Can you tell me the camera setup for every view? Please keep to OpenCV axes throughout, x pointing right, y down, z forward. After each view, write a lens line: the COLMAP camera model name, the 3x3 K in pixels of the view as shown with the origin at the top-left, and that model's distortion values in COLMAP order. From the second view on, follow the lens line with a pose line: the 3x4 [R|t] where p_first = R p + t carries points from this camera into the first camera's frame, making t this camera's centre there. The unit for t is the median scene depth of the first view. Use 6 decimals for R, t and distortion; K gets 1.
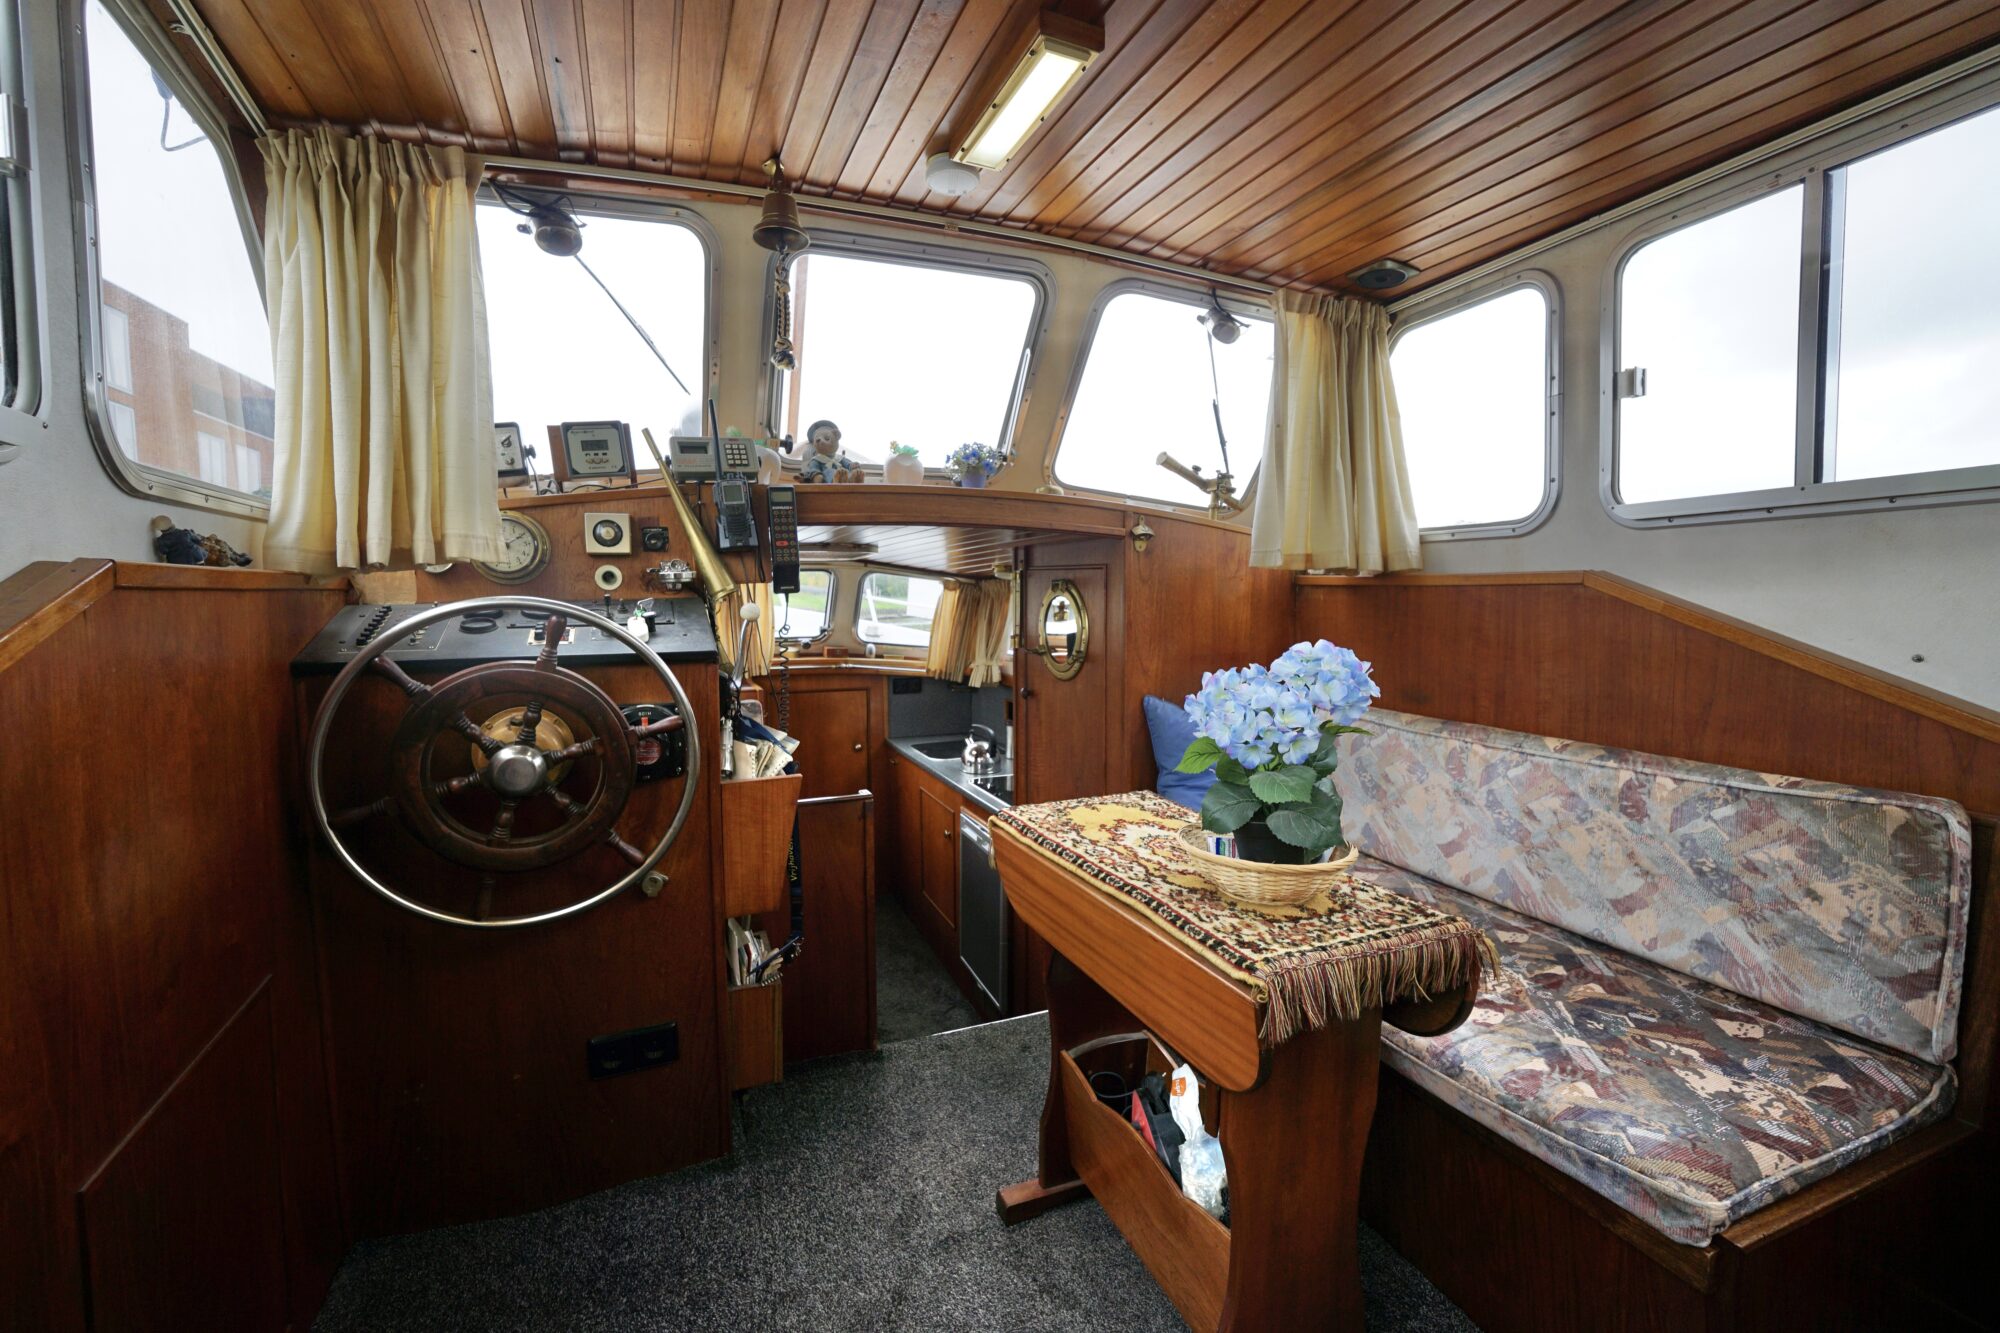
lens RADIAL K [[842.0, 0, 995.6], [0, 842.0, 660.4], [0, 0, 1]] dist [-0.017991, 0.007288]
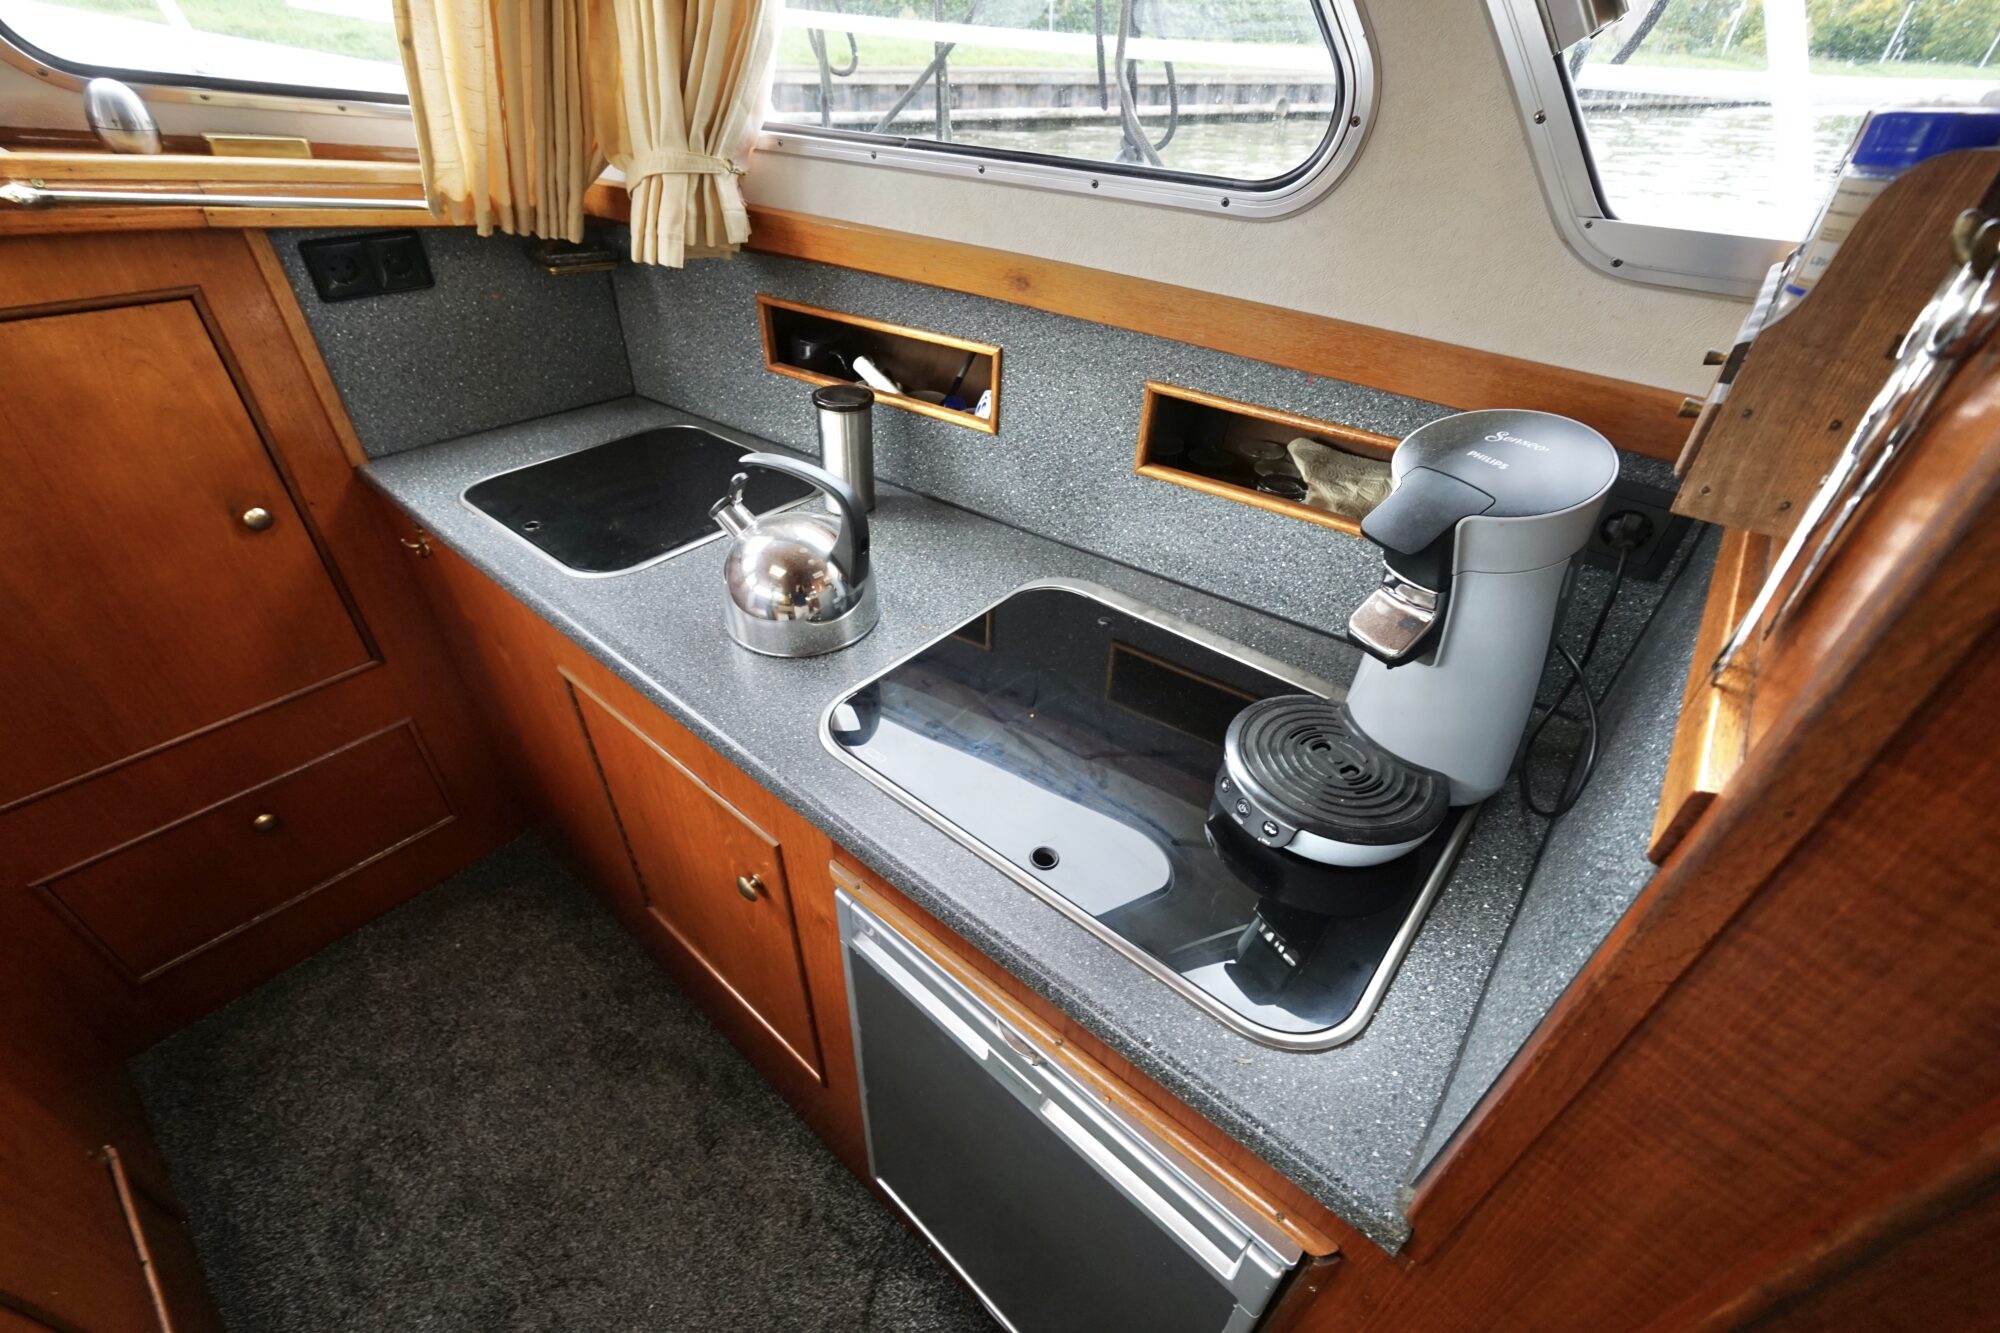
lens RADIAL K [[834.4, 0, 994.1], [0, 834.4, 660.3], [0, 0, 1]] dist [-0.017244, 0.006532]
pose [[0.887667, -0.249573, 0.386988, -0.062318], [0.013469, 0.854105, 0.519926, 0.002214], [-0.460288, -0.456309, 0.761523, 0.662800]]
